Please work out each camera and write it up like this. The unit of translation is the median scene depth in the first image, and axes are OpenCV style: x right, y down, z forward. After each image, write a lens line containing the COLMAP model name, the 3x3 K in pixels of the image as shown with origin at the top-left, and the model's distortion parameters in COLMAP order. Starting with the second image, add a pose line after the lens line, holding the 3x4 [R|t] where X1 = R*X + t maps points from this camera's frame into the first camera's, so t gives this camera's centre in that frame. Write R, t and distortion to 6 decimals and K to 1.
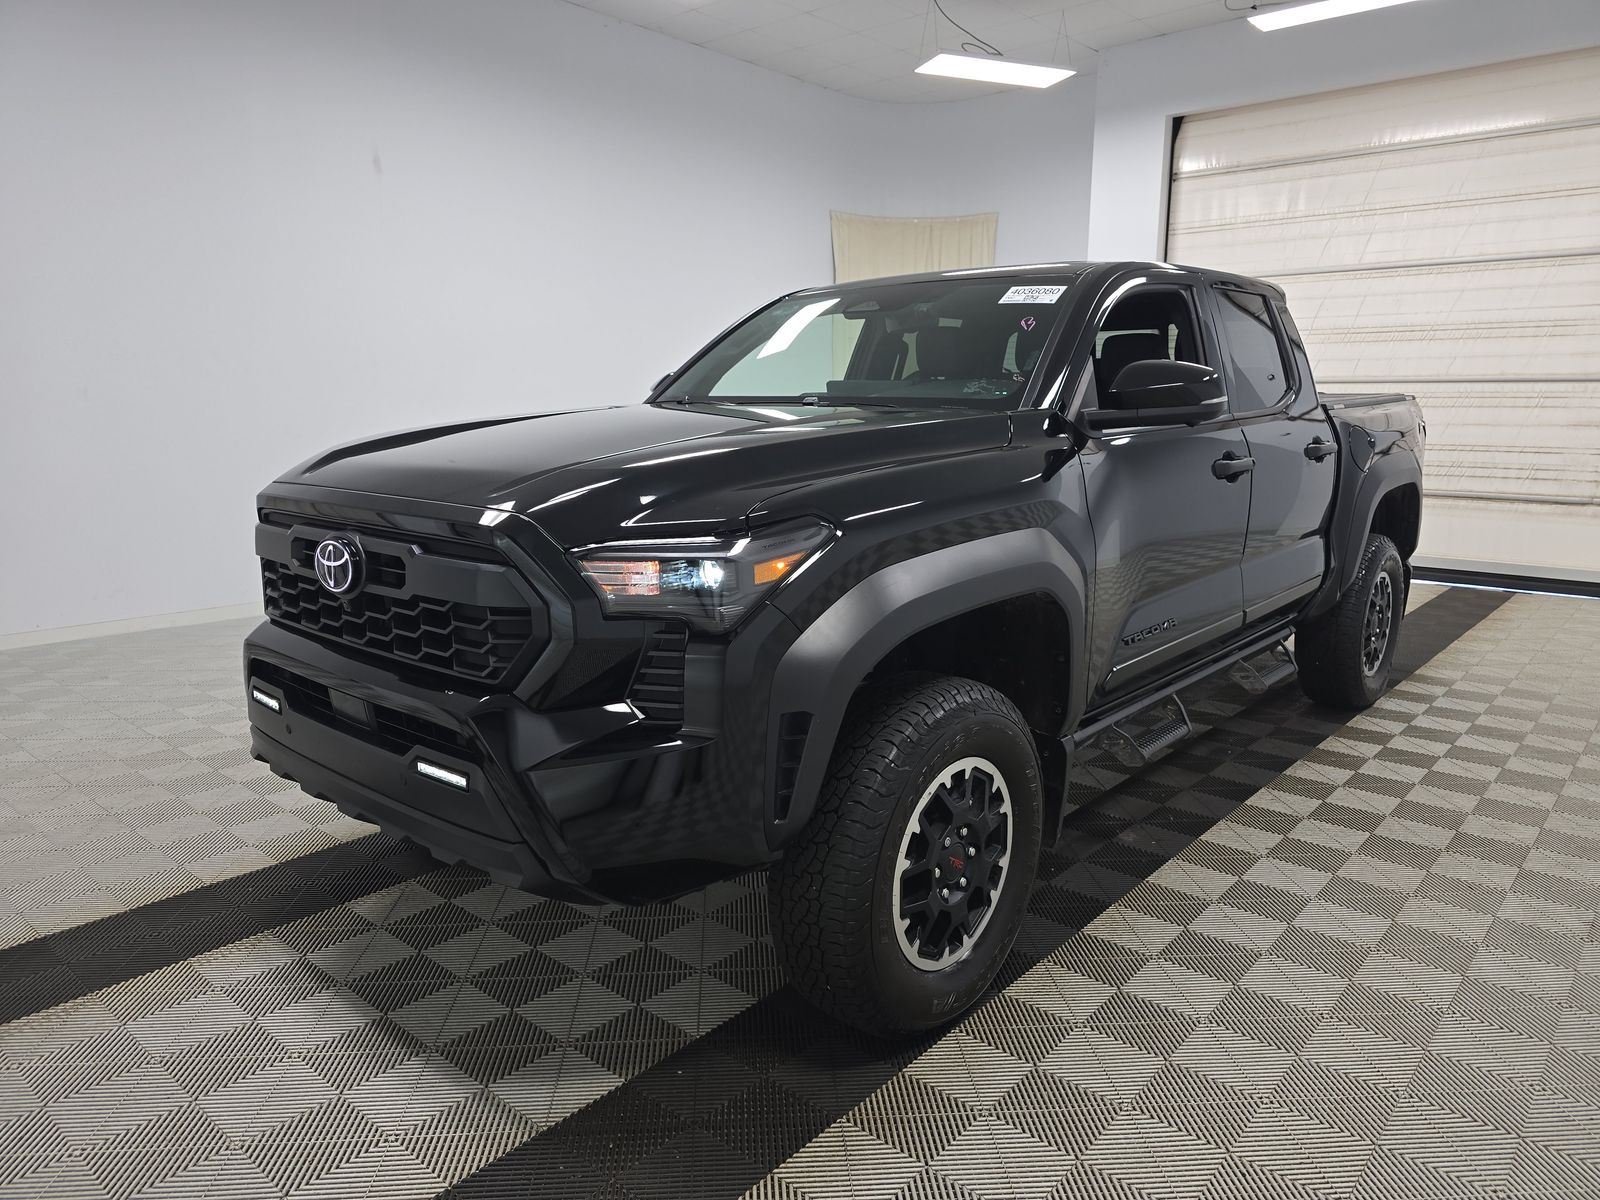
lens RADIAL K [[1098.8, 0, 800.0], [0, 1098.8, 600.0], [0, 0, 1]] dist [0.055200, -0.037684]
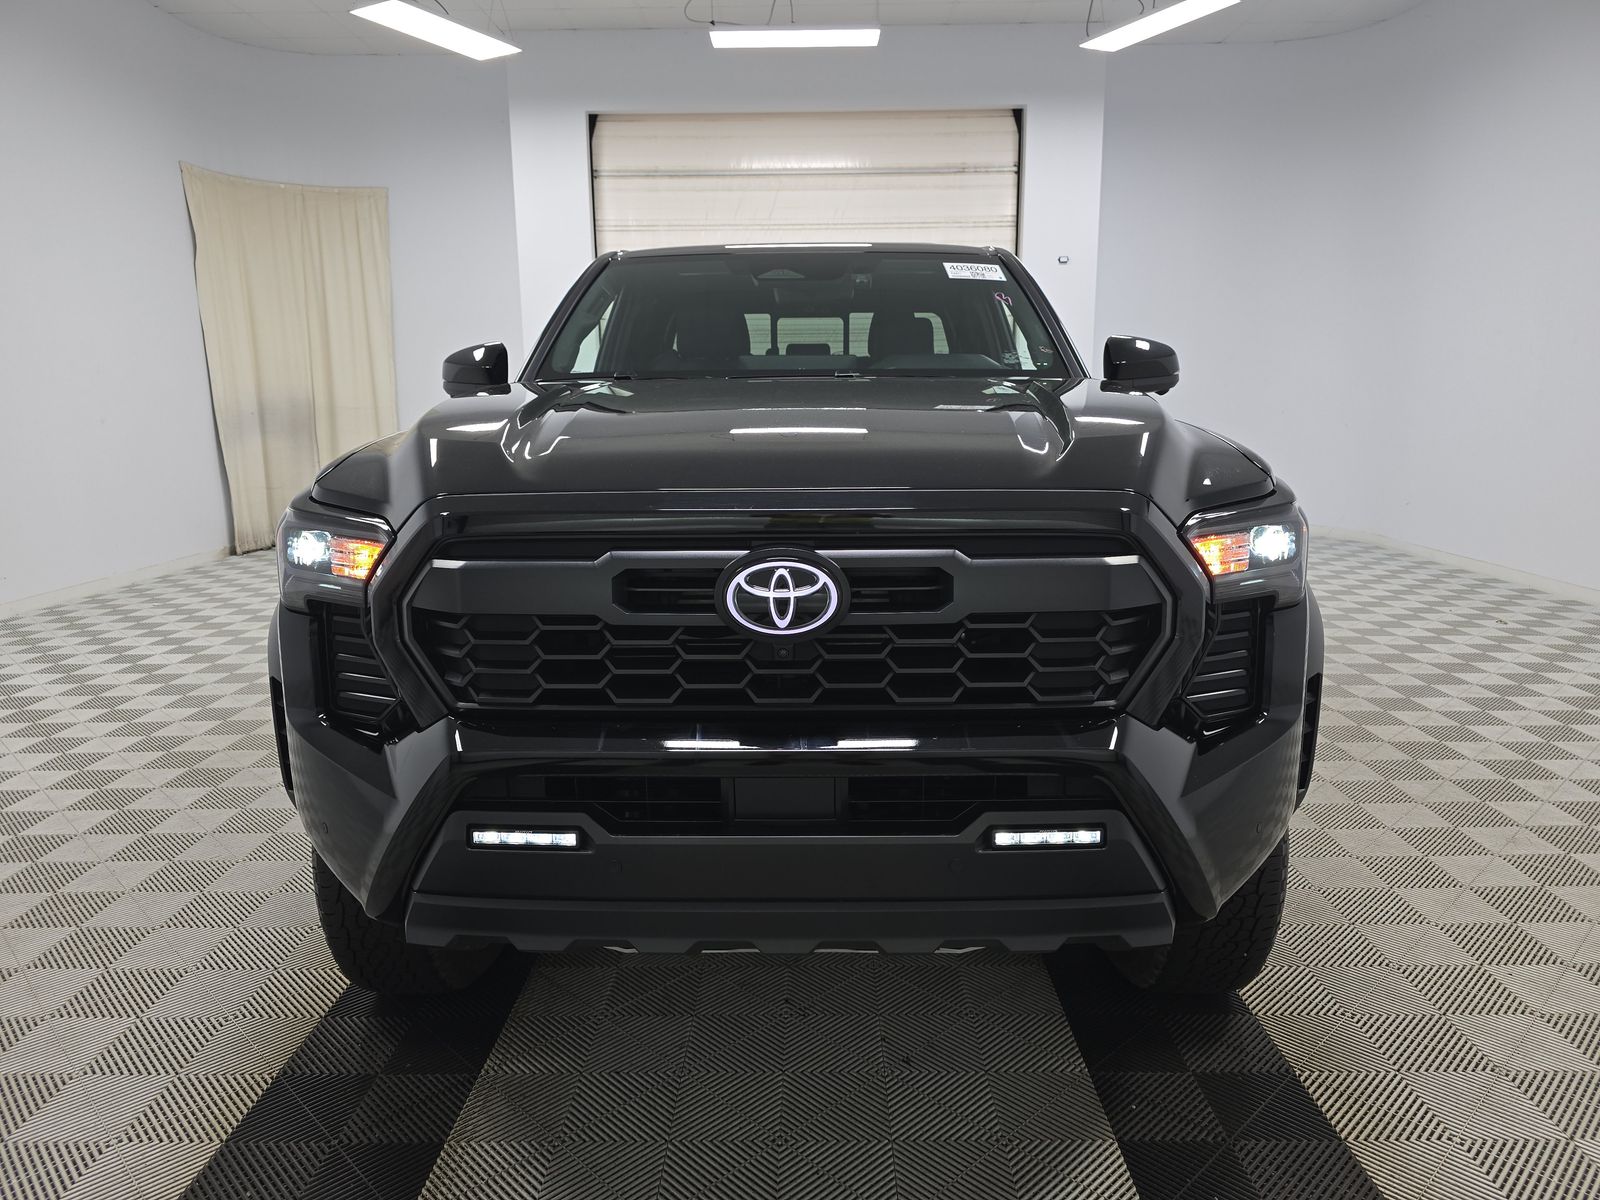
lens RADIAL K [[1098.8, 0, 800.0], [0, 1098.8, 600.0], [0, 0, 1]] dist [0.055200, -0.037684]
pose [[0.762671, -0.128802, 0.633832, -0.220141], [0.130314, 0.990475, 0.044473, -0.015135], [-0.633523, 0.048679, 0.772191, 0.120188]]
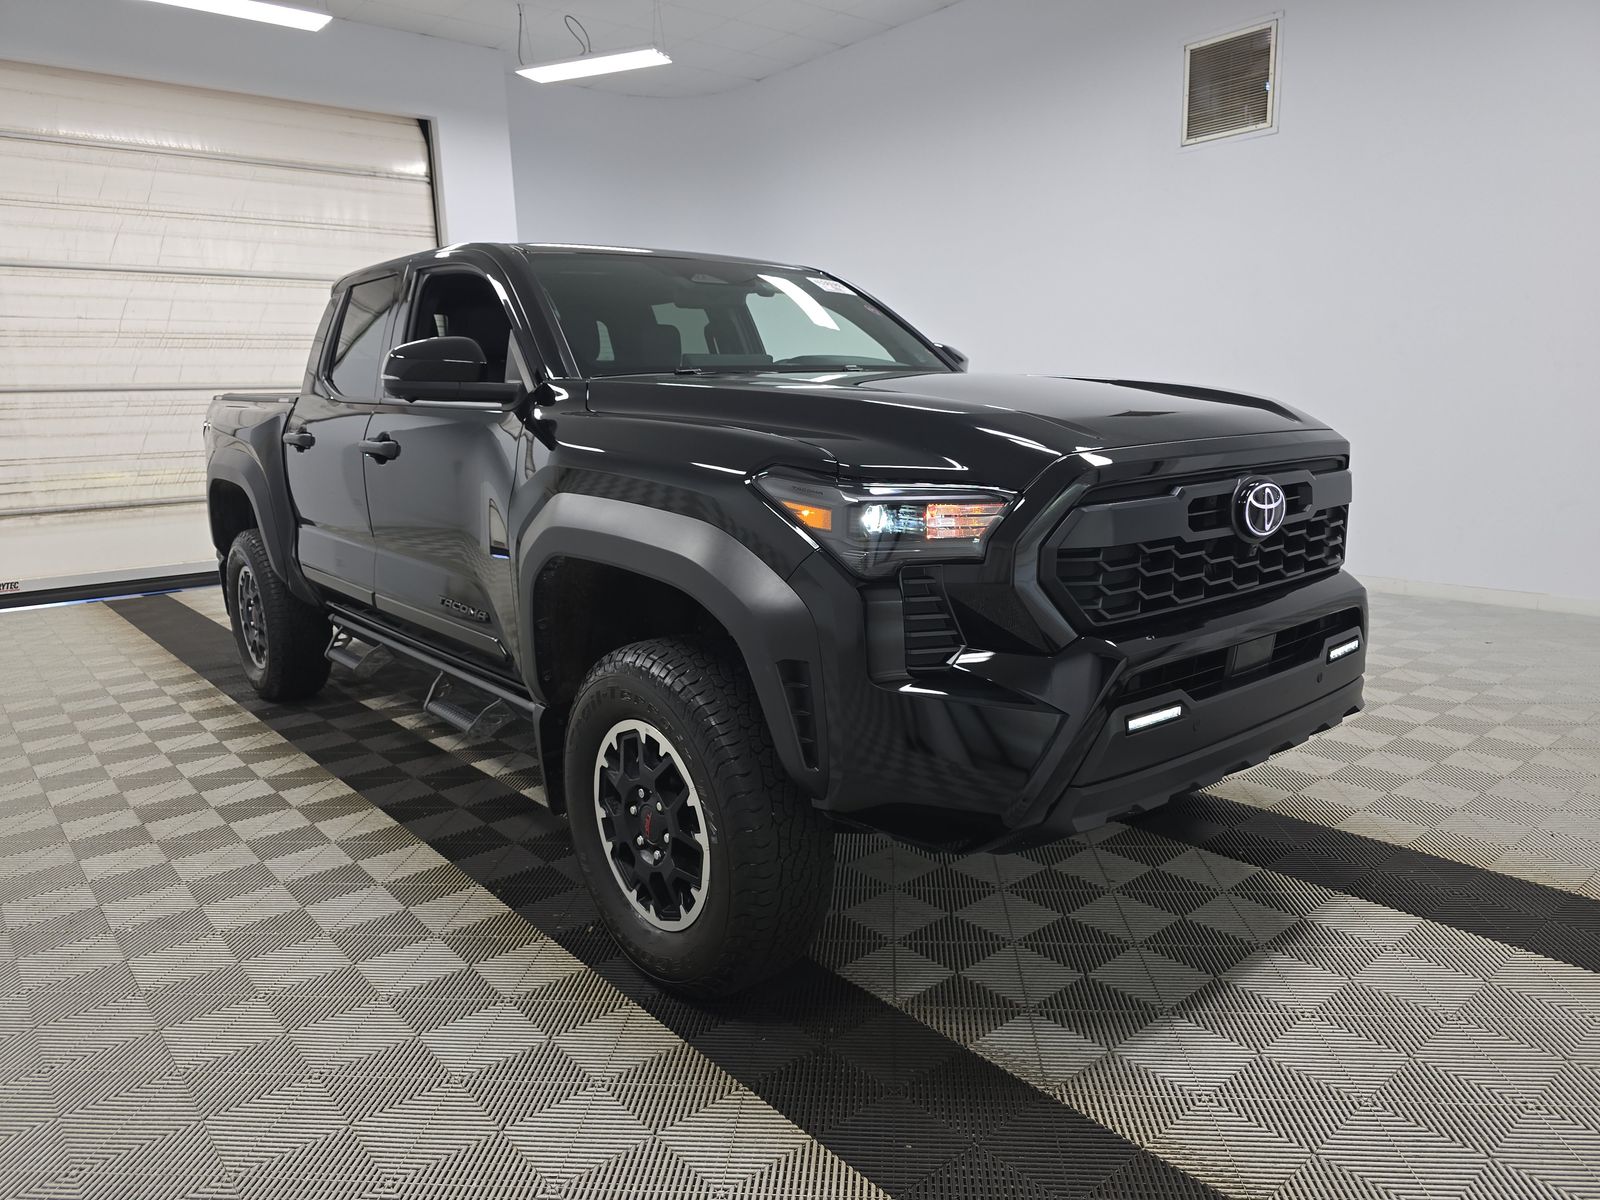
lens RADIAL K [[1098.8, 0, 800.0], [0, 1098.8, 600.0], [0, 0, 1]] dist [0.055200, -0.037684]
pose [[0.151508, -0.187649, 0.970481, -0.379620], [0.213222, 0.964905, 0.153283, -0.050118], [-0.965185, 0.183704, 0.186201, 0.319788]]
